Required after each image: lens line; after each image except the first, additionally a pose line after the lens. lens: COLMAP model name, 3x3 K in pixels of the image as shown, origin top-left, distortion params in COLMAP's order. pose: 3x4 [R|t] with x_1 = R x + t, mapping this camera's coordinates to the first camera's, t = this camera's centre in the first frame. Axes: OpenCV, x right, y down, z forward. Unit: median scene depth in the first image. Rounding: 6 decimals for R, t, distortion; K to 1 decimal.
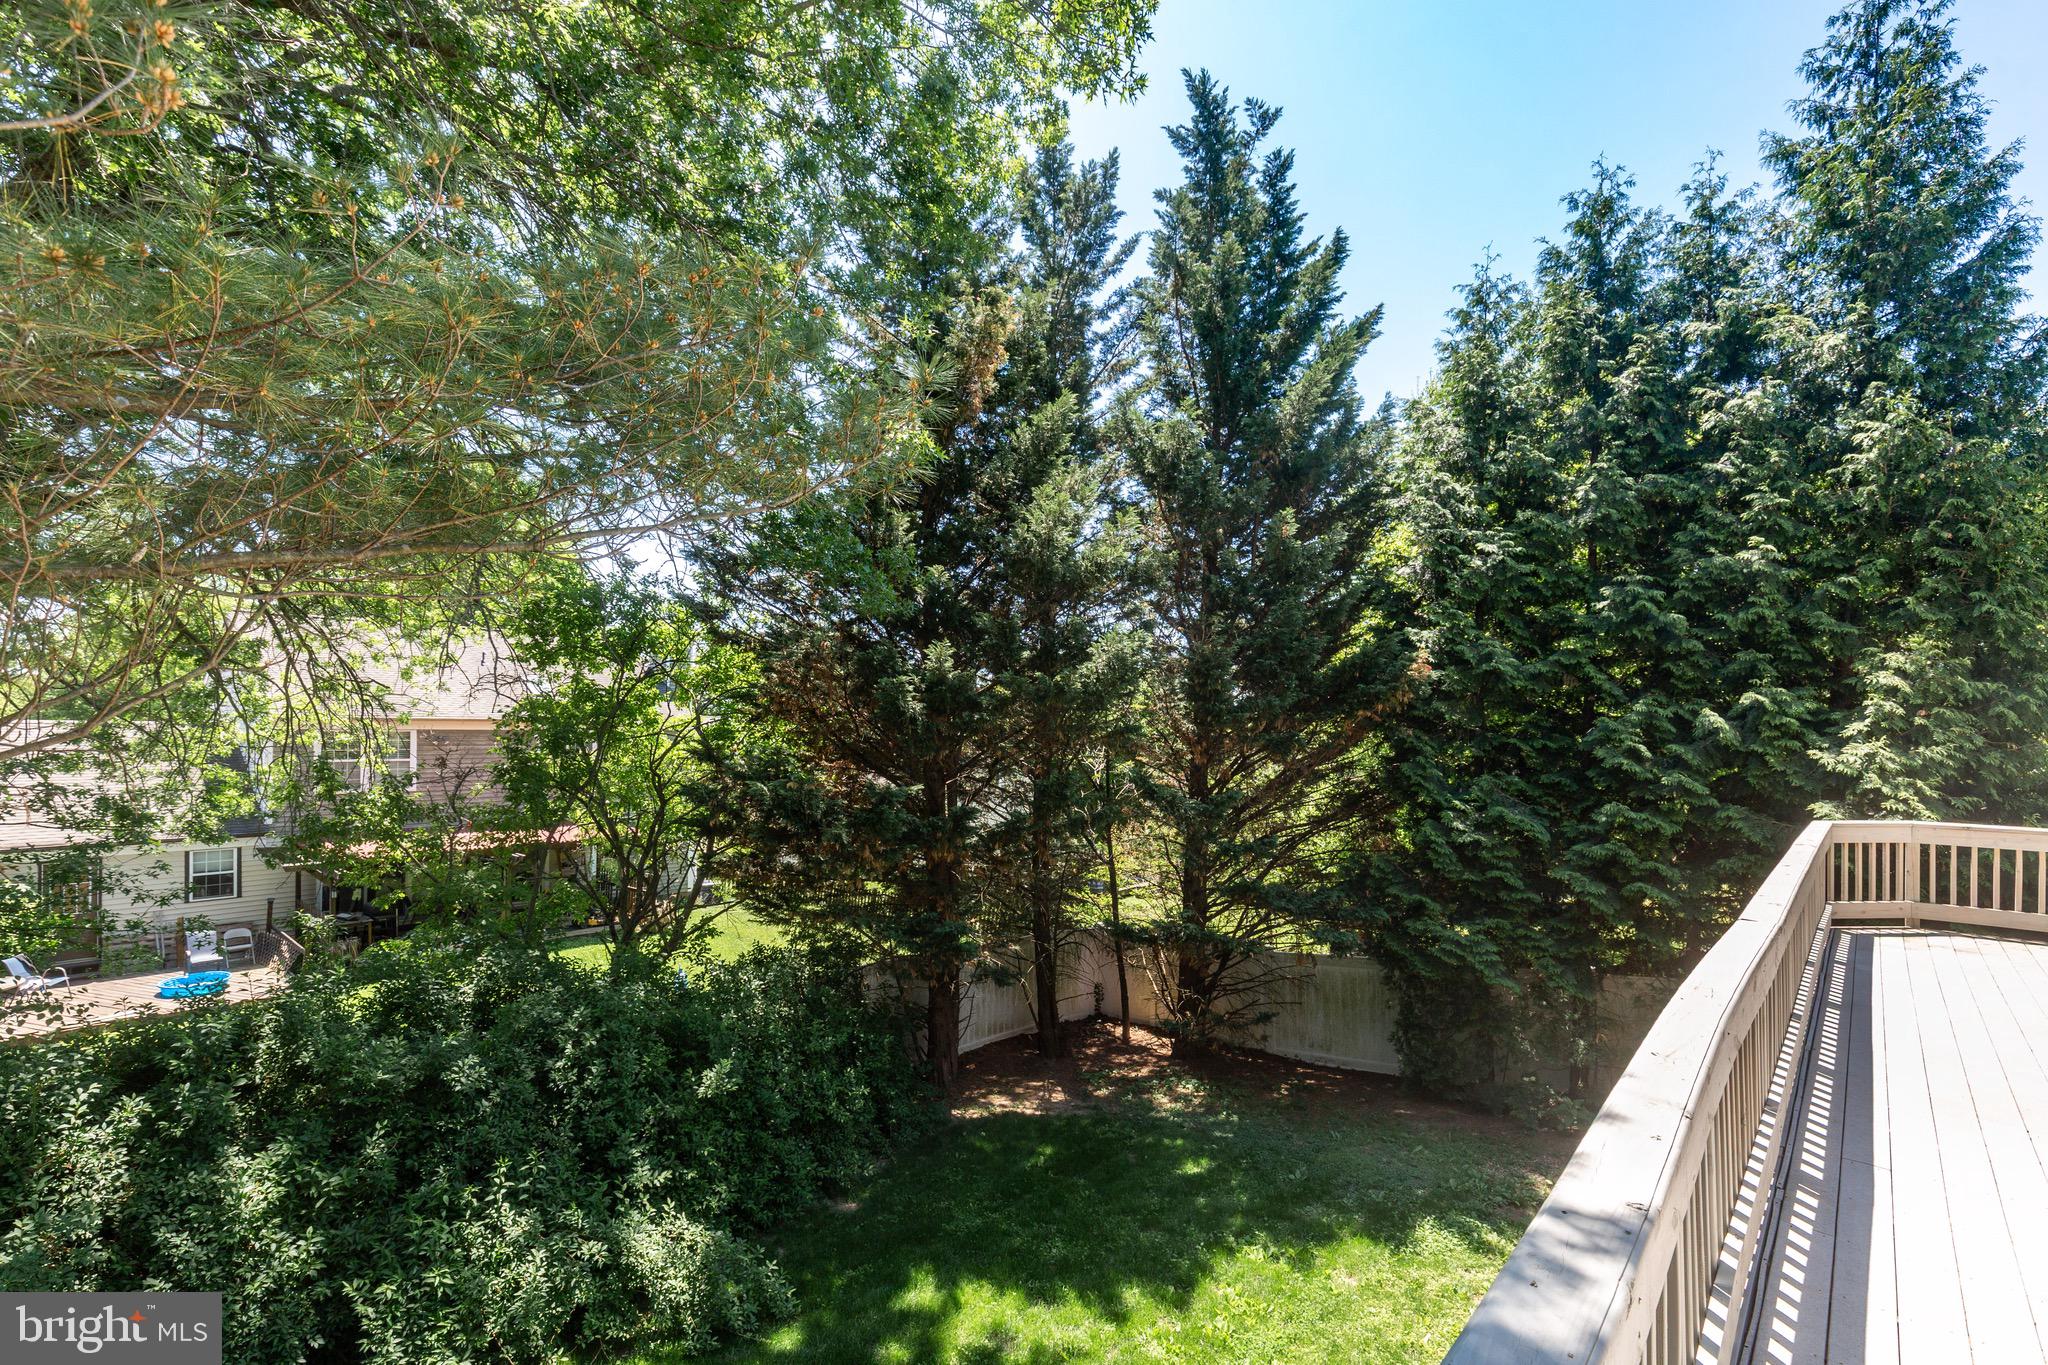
lens RADIAL K [[931.7, 0, 1011.3], [0, 931.7, 732.3], [0, 0, 1]] dist [0.001436, 0.000231]
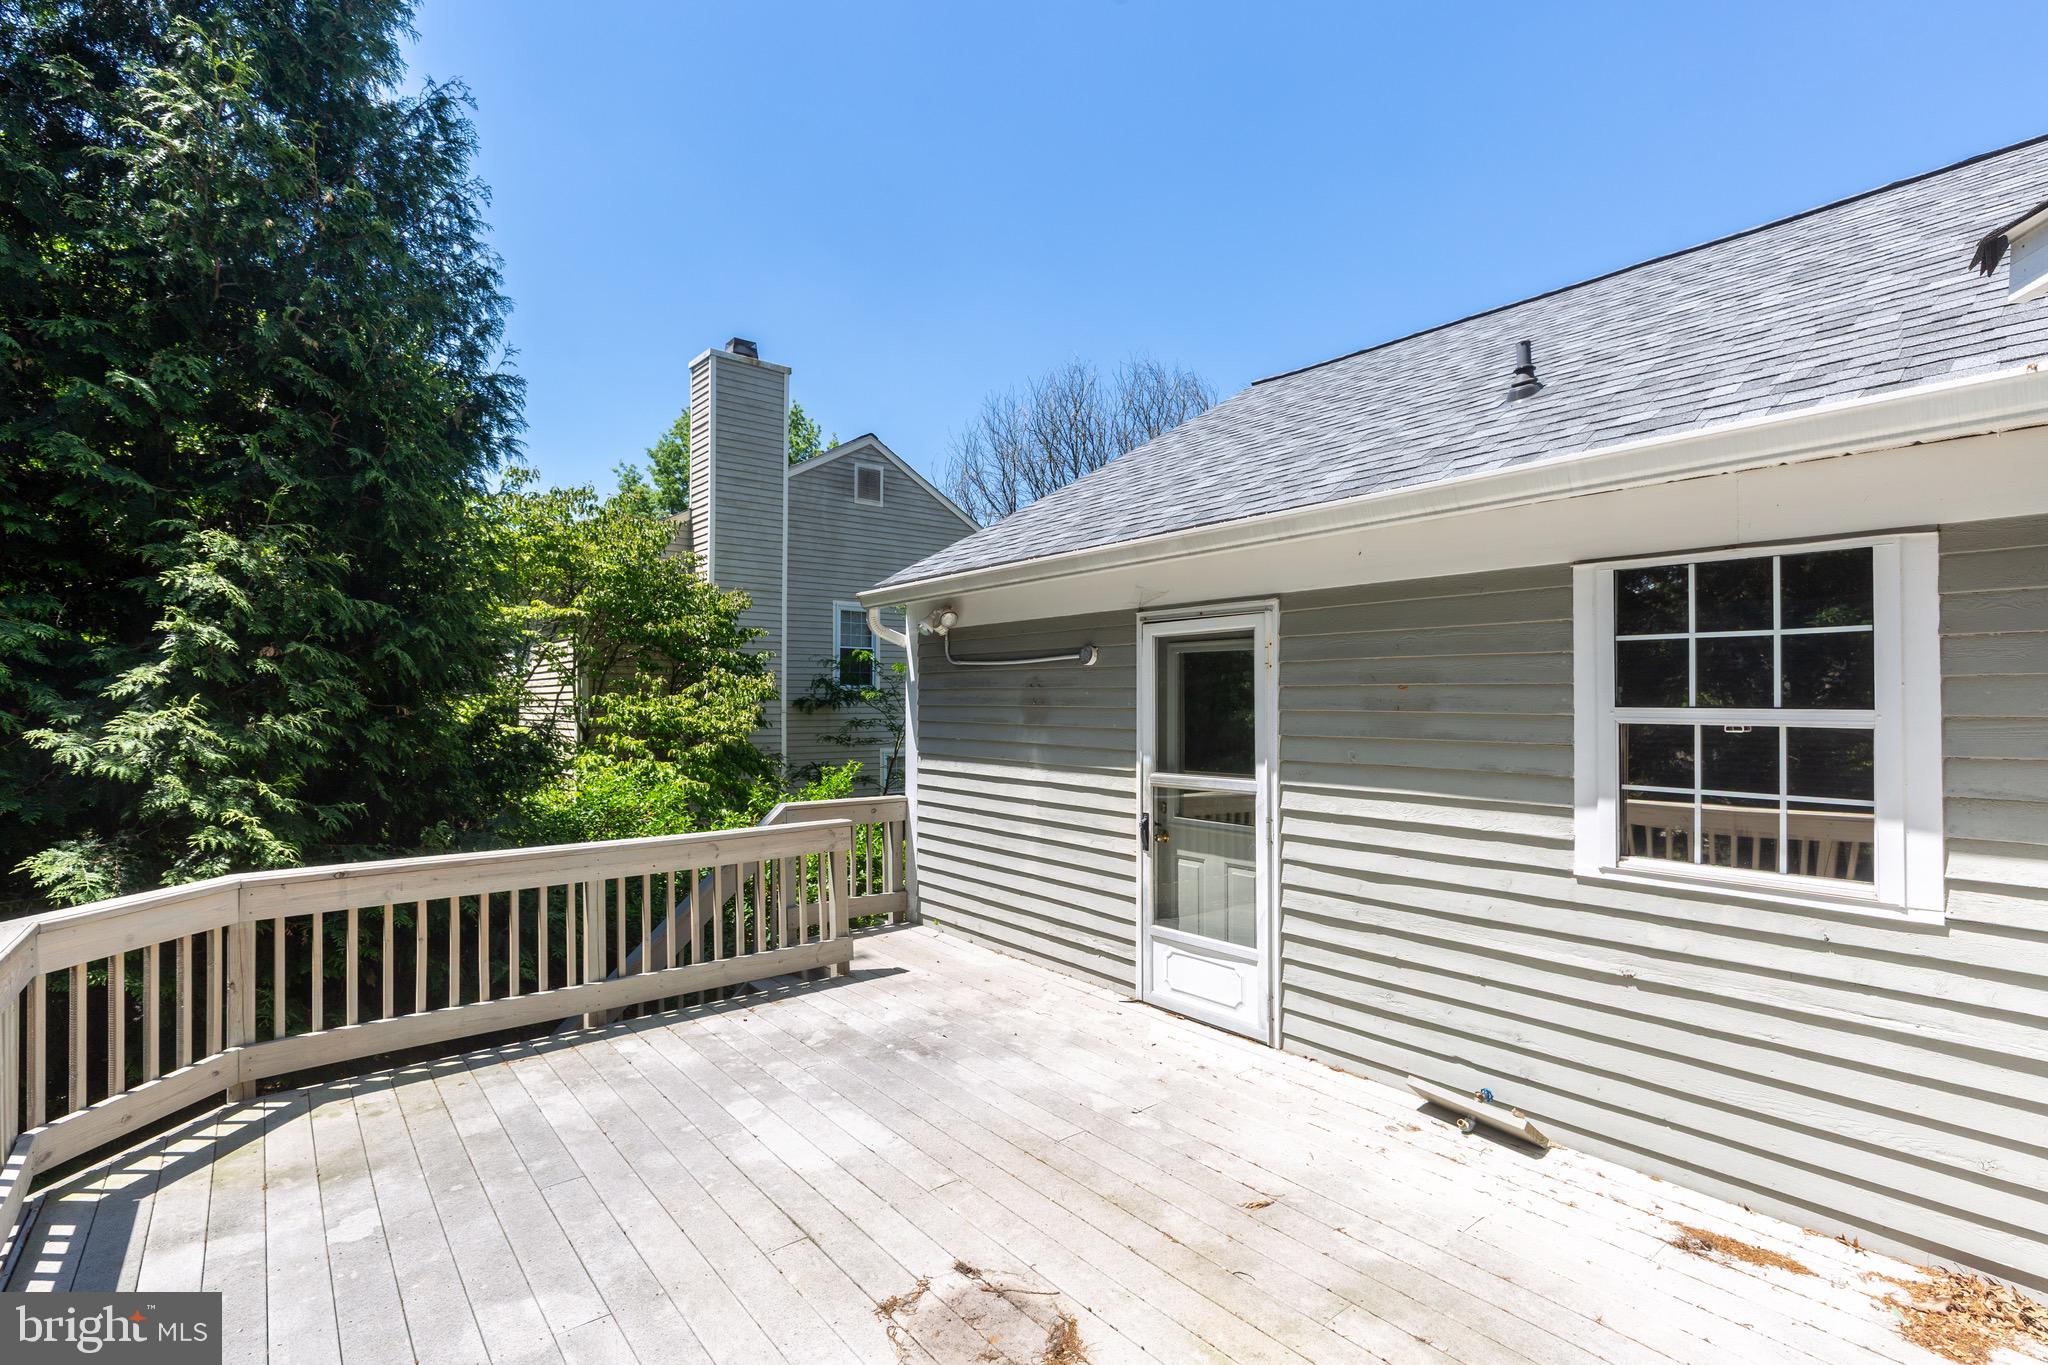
lens RADIAL K [[955.5, 0, 1014.9], [0, 955.5, 685.8], [0, 0, 1]] dist [0.002460, 0.000111]
pose [[0.168695, 0.003049, 0.985664, 0.203188], [0.007097, 0.999966, -0.004307, 0.001631], [-0.985643, 0.007722, 0.168668, 0.195197]]
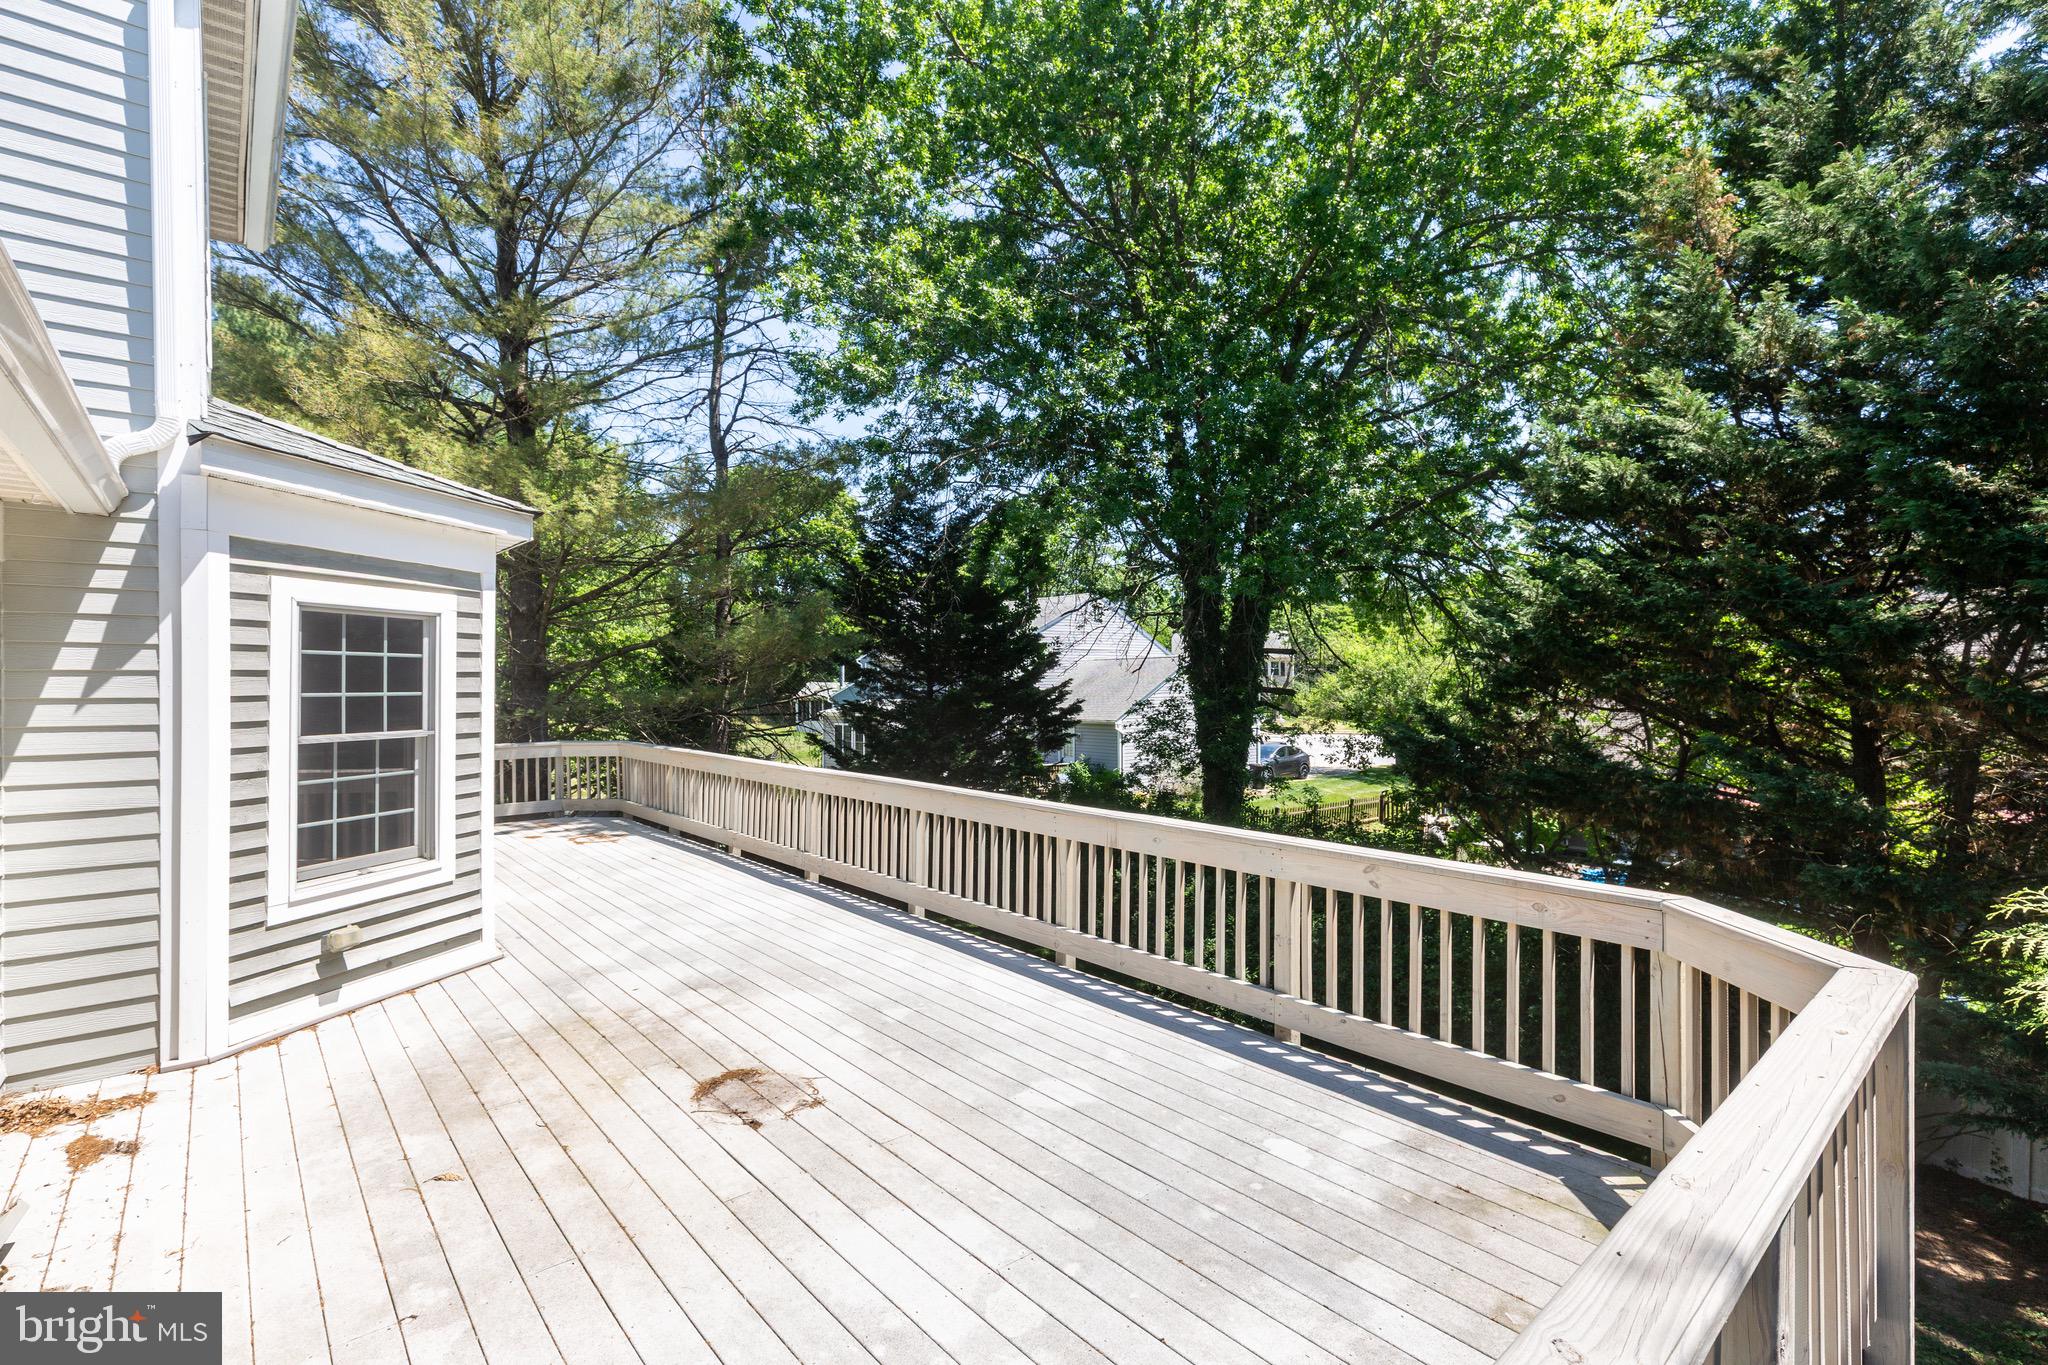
lens RADIAL K [[955.5, 0, 1014.9], [0, 955.5, 685.8], [0, 0, 1]] dist [0.002460, 0.000111]
pose [[-0.145947, -0.004698, -0.989281, 0.471708], [-0.001140, 0.999989, -0.004581, 0.004067], [0.989292, 0.000459, -0.145951, 0.287794]]
